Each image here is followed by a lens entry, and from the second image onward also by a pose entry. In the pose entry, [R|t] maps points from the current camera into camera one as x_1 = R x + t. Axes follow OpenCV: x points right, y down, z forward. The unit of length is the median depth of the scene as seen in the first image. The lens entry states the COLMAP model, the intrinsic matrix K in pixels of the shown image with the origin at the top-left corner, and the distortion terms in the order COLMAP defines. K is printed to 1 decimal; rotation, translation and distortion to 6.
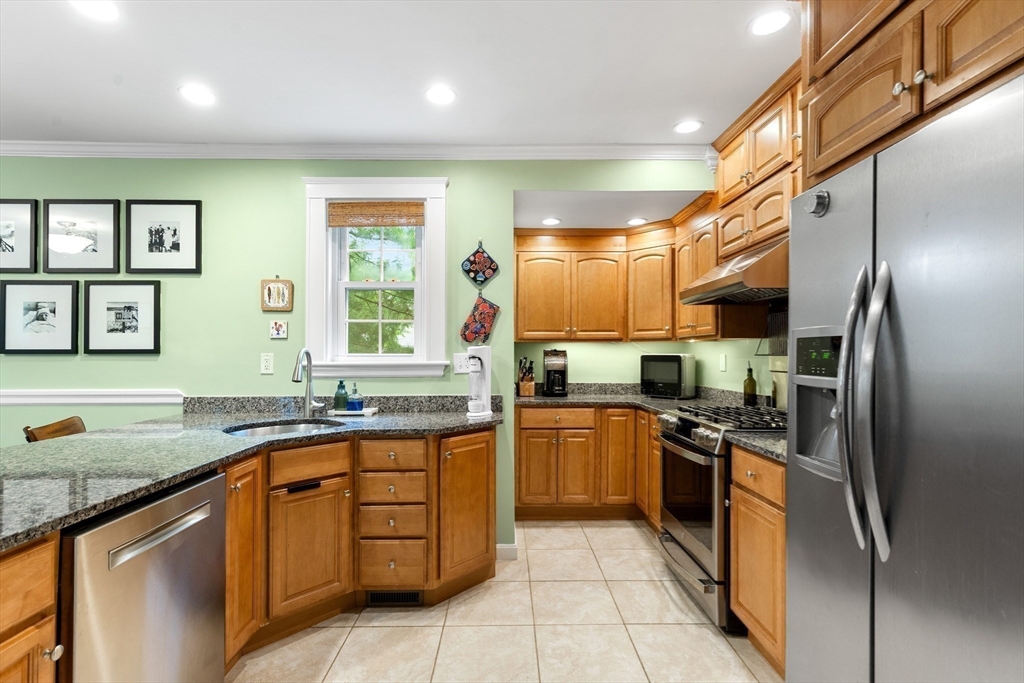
lens RADIAL K [[468.8, 0, 503.8], [0, 468.8, 350.5], [0, 0, 1]] dist [0.008136, -0.003967]
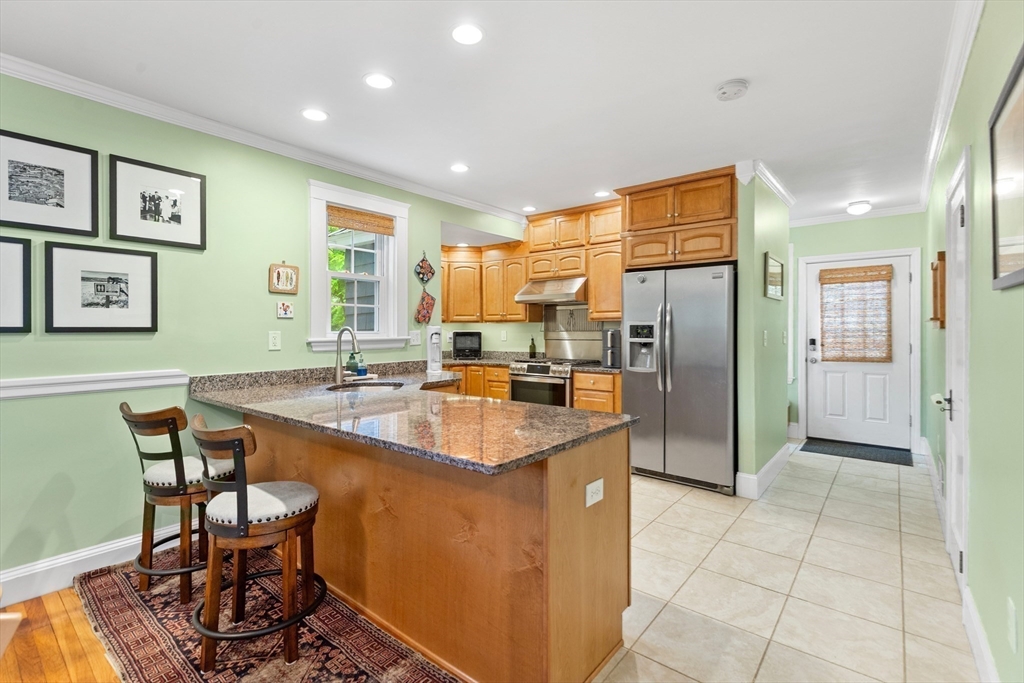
lens RADIAL K [[468.8, 0, 507.9], [0, 468.8, 328.1], [0, 0, 1]] dist [0.008136, -0.003967]
pose [[0.639699, 0.002170, 0.768622, -1.001347], [-0.002371, 0.999997, -0.000850, -0.001798], [-0.768622, -0.001279, 0.639702, -0.113366]]
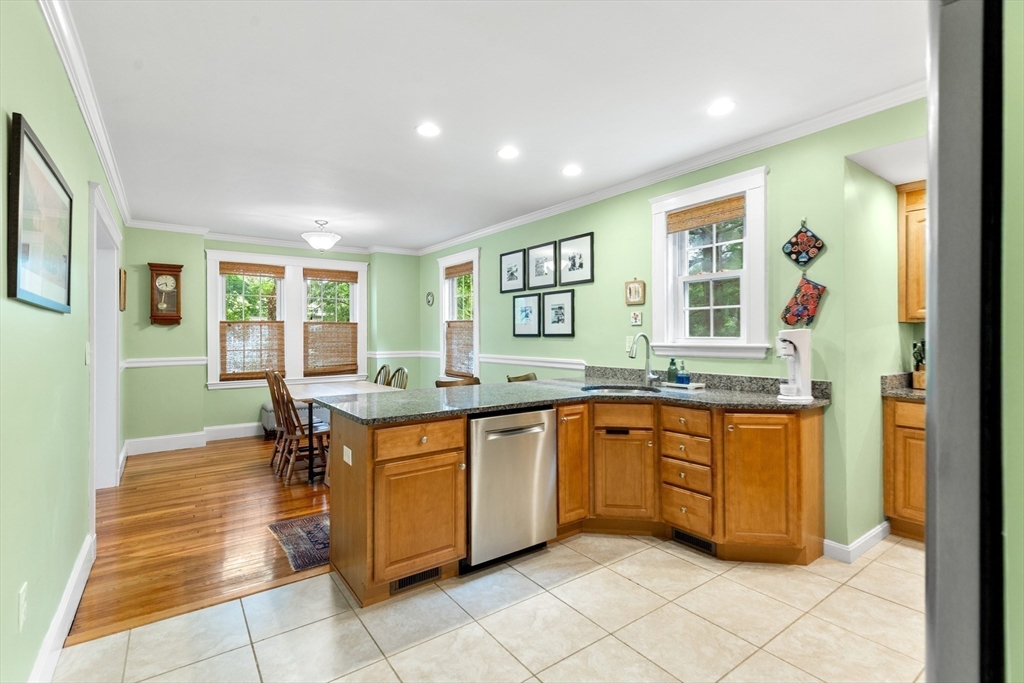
lens RADIAL K [[468.8, 0, 508.5], [0, 468.8, 332.9], [0, 0, 1]] dist [0.008136, -0.003967]
pose [[0.578050, -0.005787, -0.815981, 0.393774], [0.009967, 0.999950, -0.000031, -0.007458], [0.815940, -0.008115, 0.578079, -0.059682]]
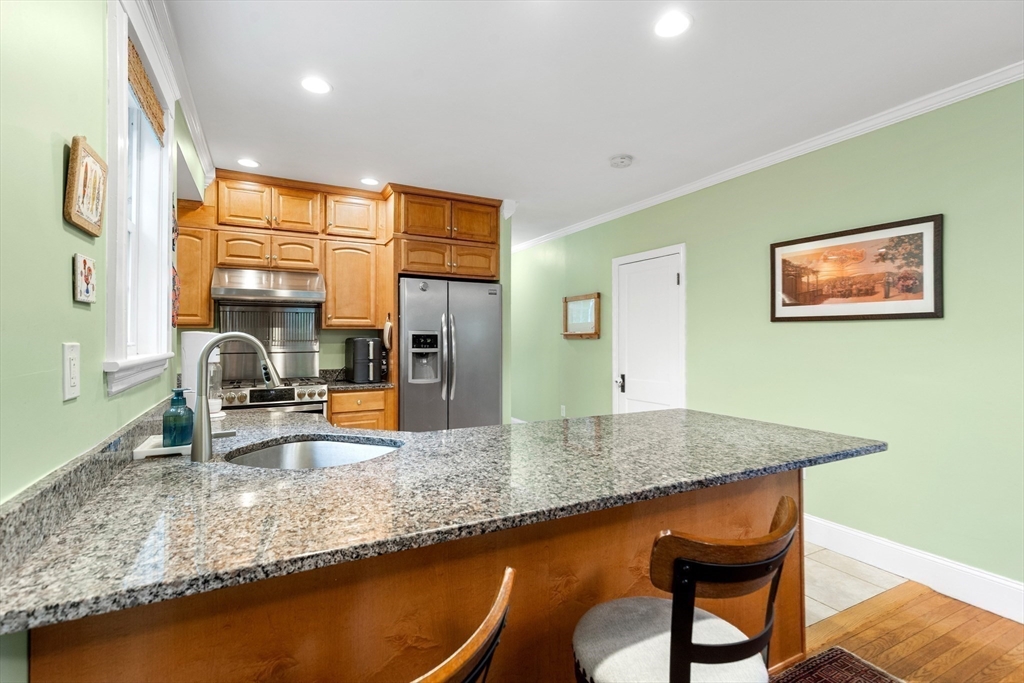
lens RADIAL K [[468.8, 0, 506.4], [0, 468.8, 334.0], [0, 0, 1]] dist [0.008136, -0.003967]
pose [[-0.449530, 0.008522, 0.893225, -0.978059], [-0.005933, 0.999904, -0.012526, 0.000891], [-0.893246, -0.010930, -0.449436, 0.868206]]
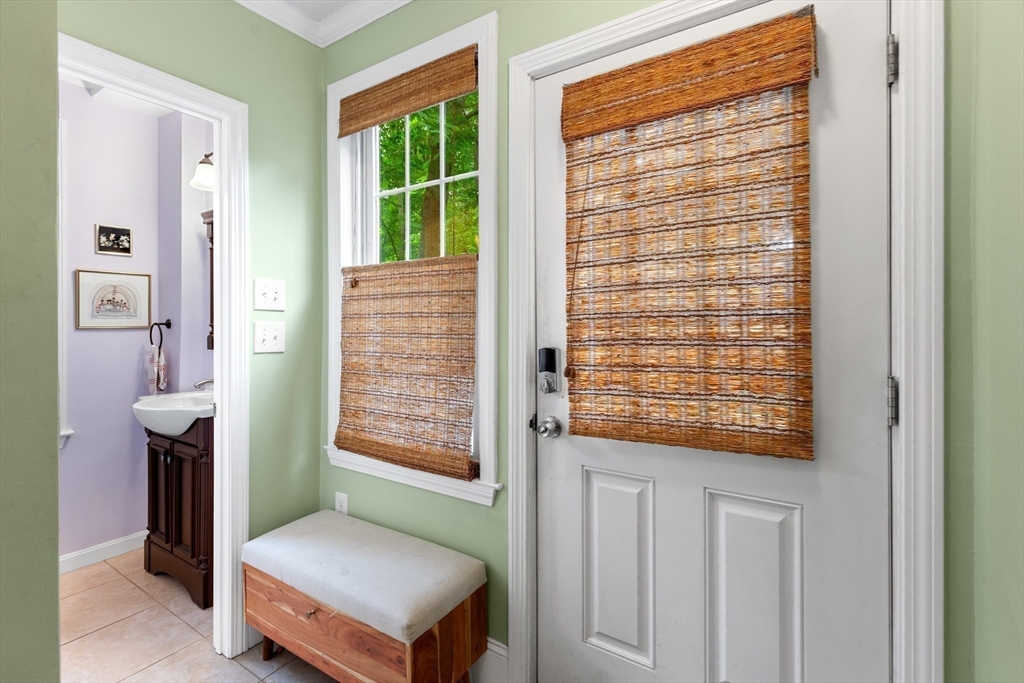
lens RADIAL K [[468.8, 0, 520.9], [0, 468.8, 319.0], [0, 0, 1]] dist [0.008136, -0.003967]
pose [[0.547736, 0.005883, 0.836631, 0.767383], [-0.001555, 0.999981, -0.006014, 0.007662], [-0.836650, 0.001993, 0.547734, -0.103038]]
